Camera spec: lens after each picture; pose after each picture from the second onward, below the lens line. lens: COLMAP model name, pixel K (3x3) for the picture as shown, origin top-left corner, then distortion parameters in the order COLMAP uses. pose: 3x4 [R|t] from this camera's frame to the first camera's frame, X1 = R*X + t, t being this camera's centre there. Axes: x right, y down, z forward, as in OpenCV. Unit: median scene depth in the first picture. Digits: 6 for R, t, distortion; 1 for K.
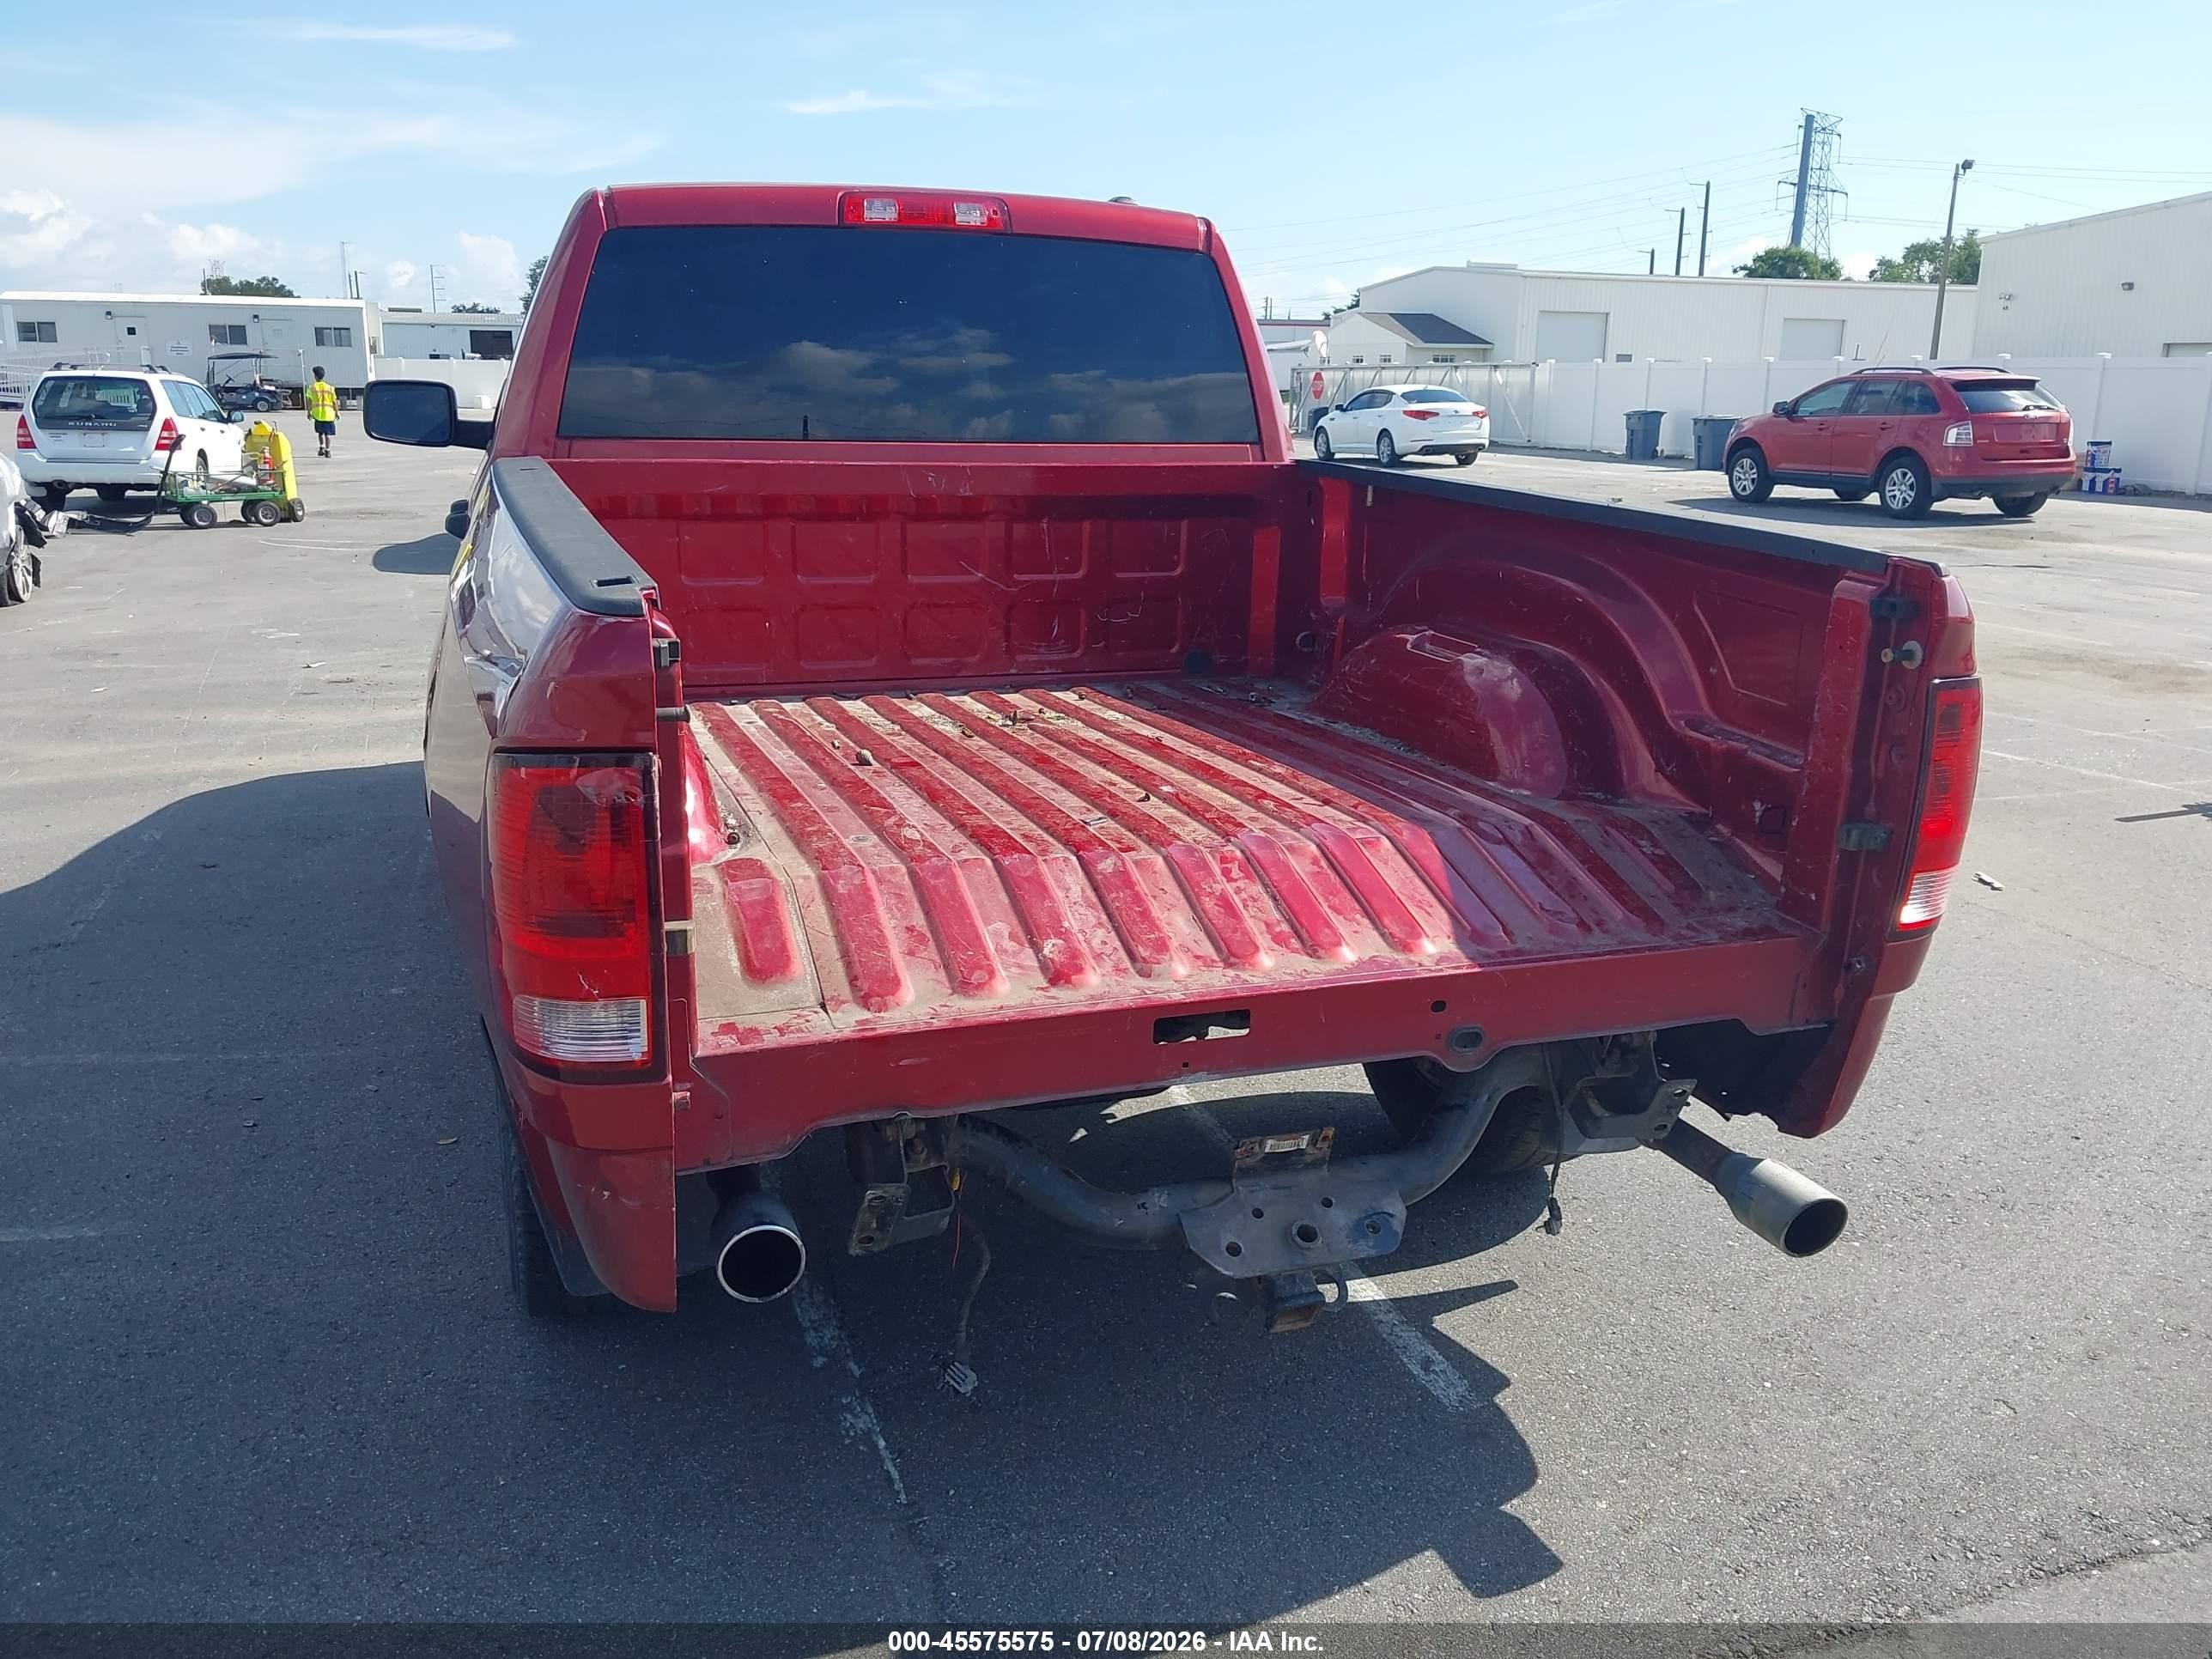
lens RADIAL K [[1761.1, 0, 1104.1], [0, 1761.1, 822.0], [0, 0, 1]] dist [-0.000188, -0.001293]
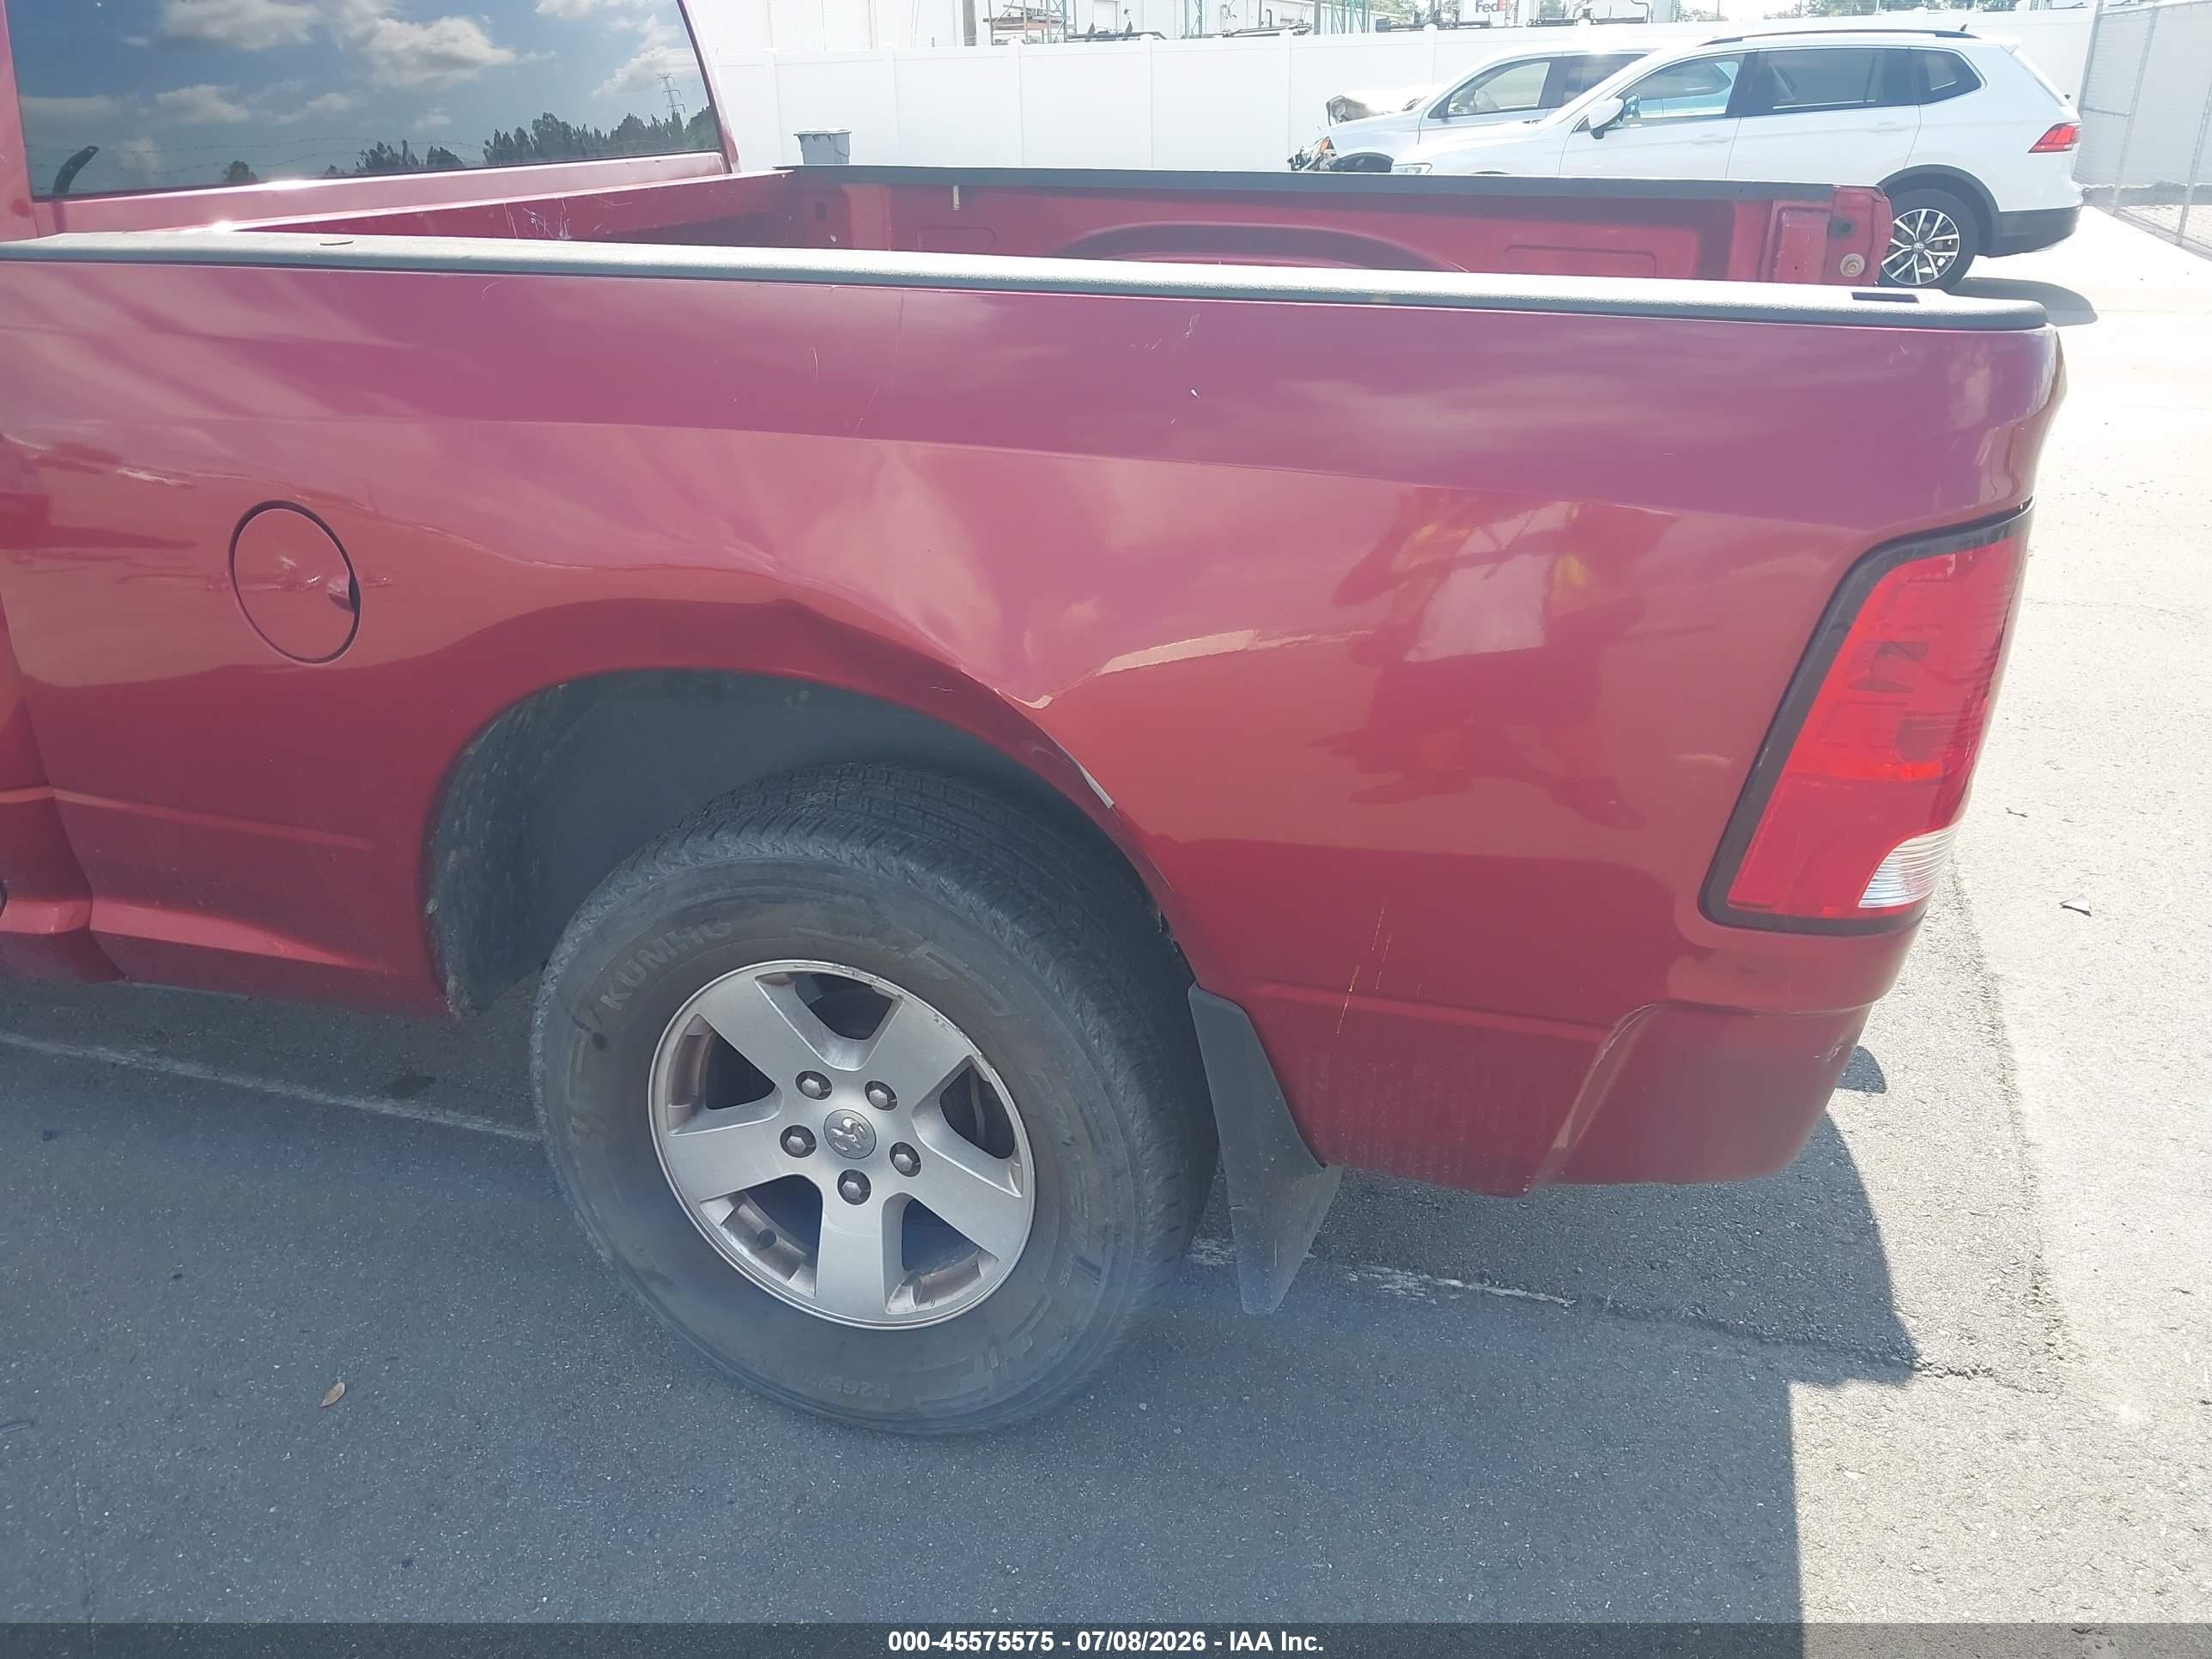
lens RADIAL K [[1722.1, 0, 1106.0], [0, 1722.1, 829.5], [0, 0, 1]] dist [0.083121, -0.146852]
pose [[0.603954, -0.337251, 0.722150, -0.540502], [0.223392, 0.941375, 0.252802, -0.090267], [-0.765072, 0.008642, 0.643886, 0.374686]]
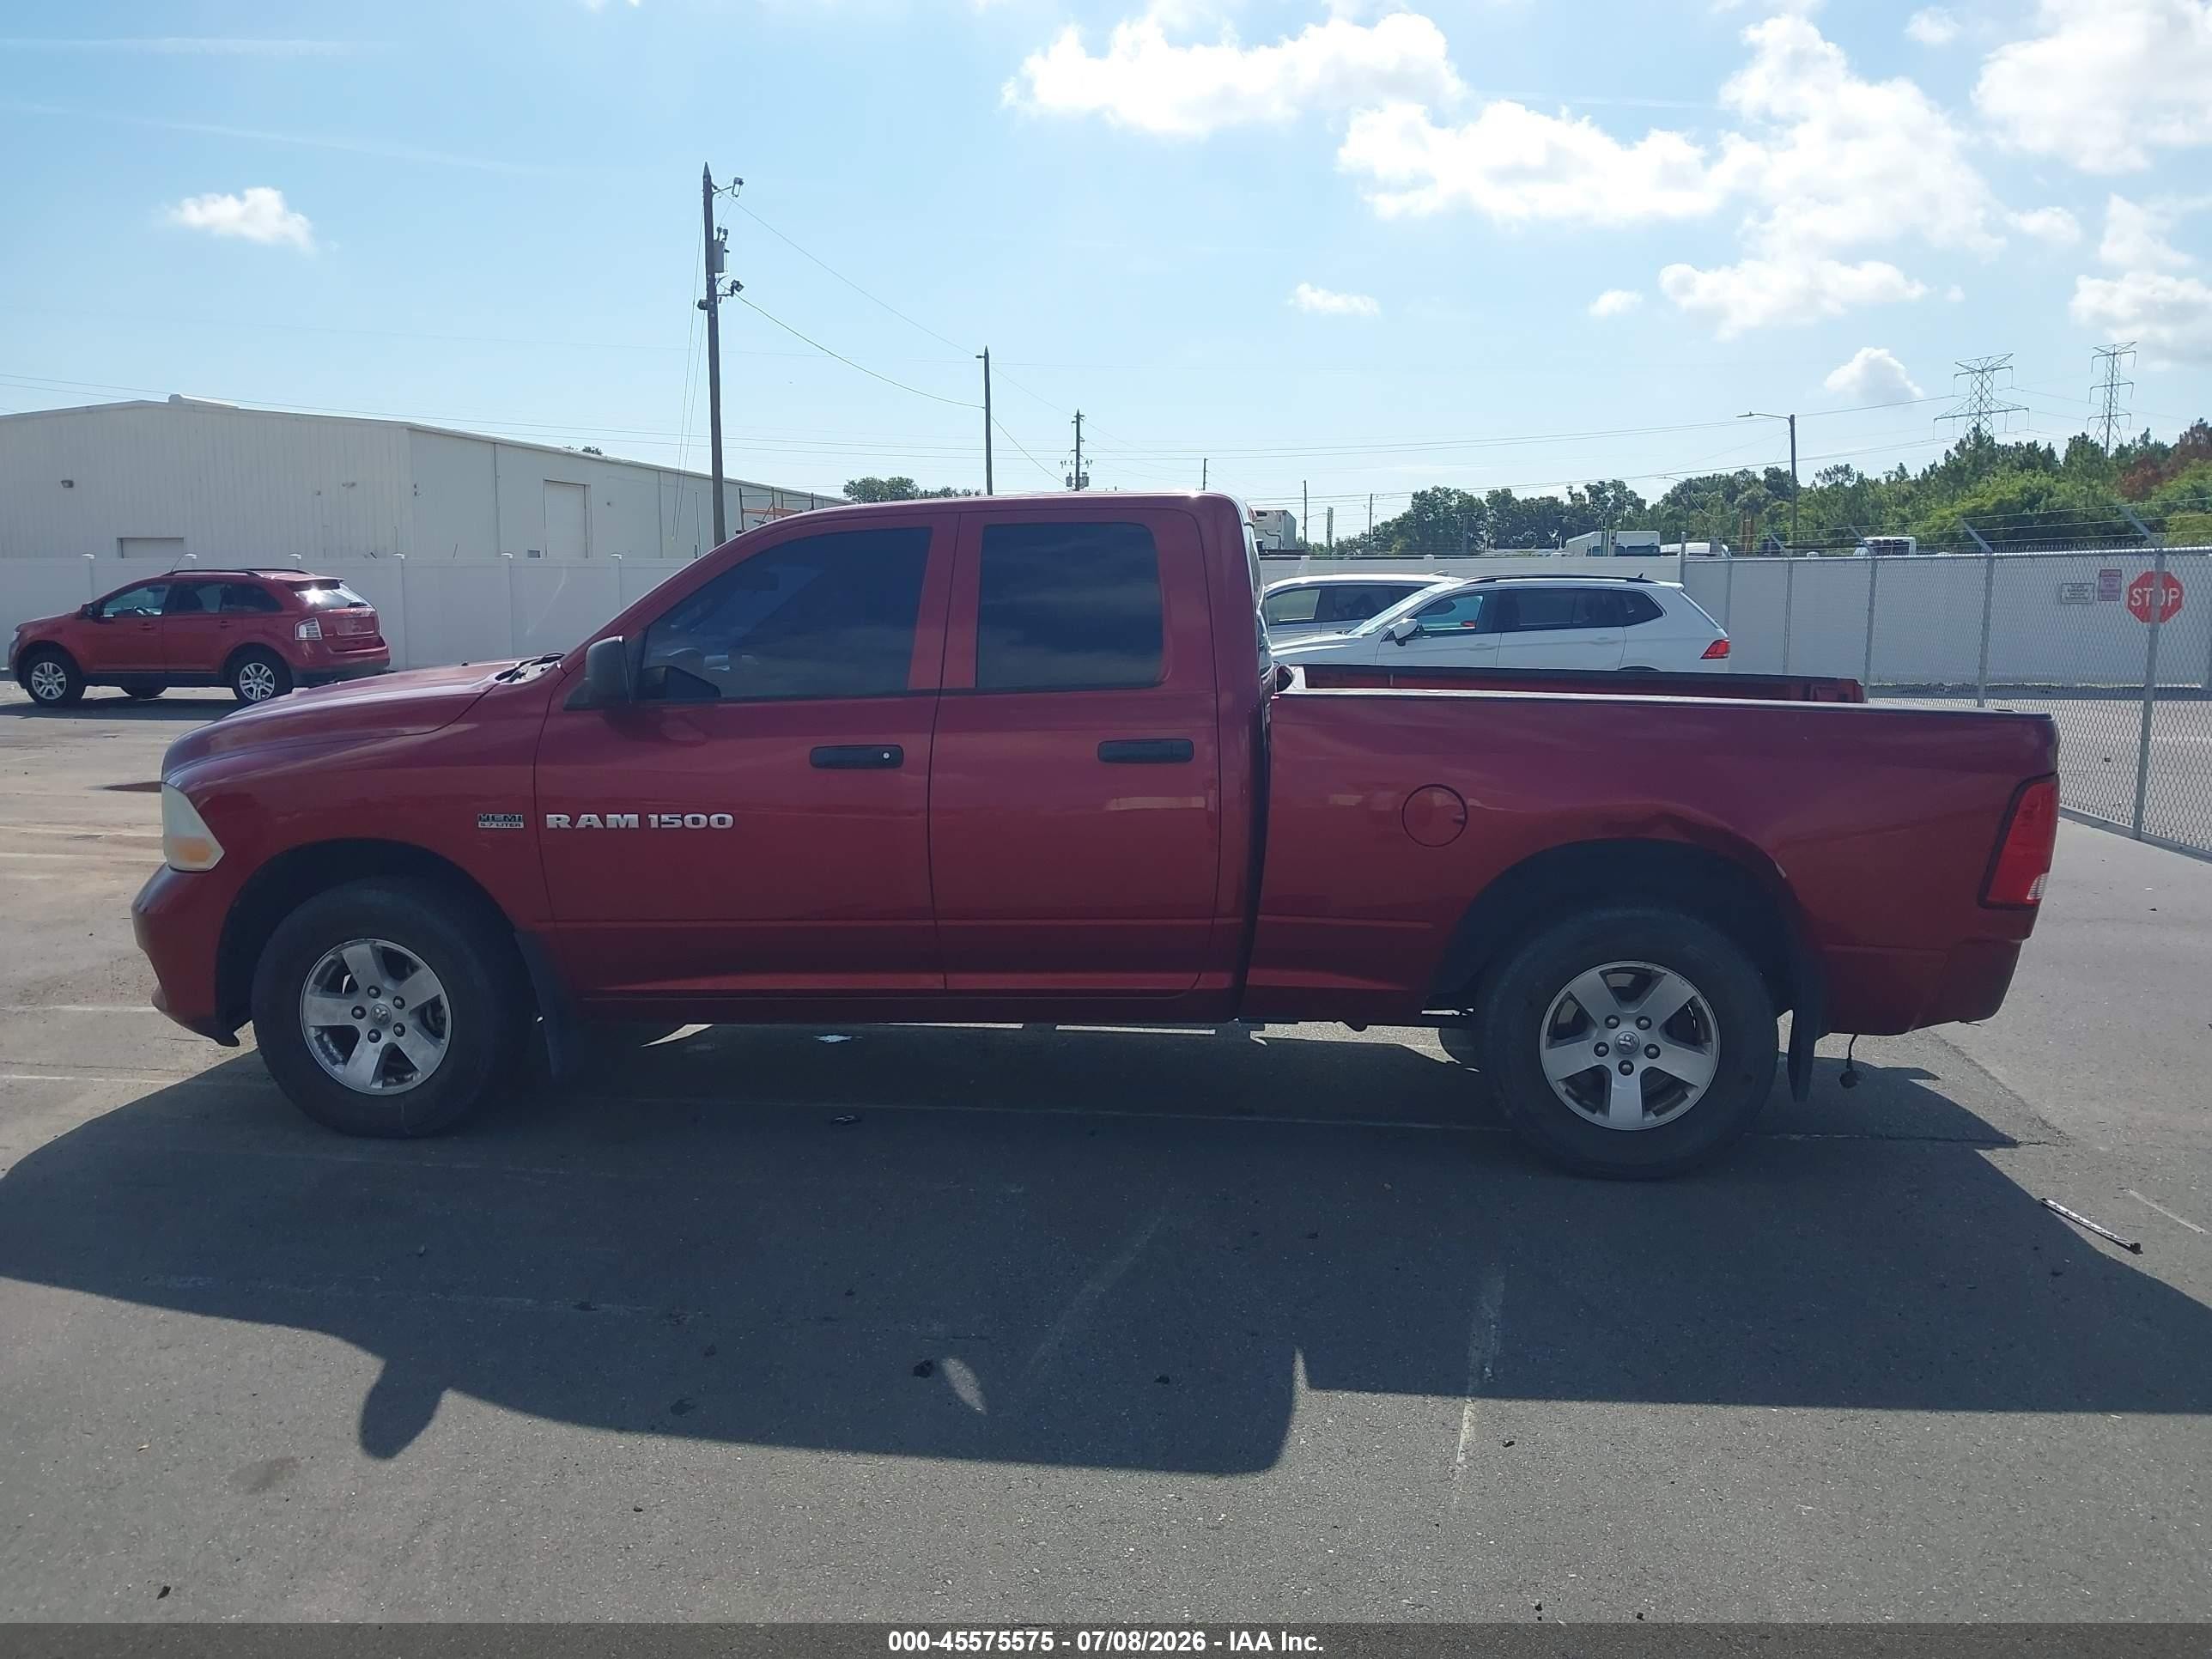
lens RADIAL K [[1761.1, 0, 1104.1], [0, 1761.1, 822.0], [0, 0, 1]] dist [-0.000188, -0.001293]
pose [[0.425438, -0.133497, 0.895087, -1.518221], [0.223509, 0.973920, 0.039020, -0.178779], [-0.876953, 0.183460, 0.444181, 0.506392]]
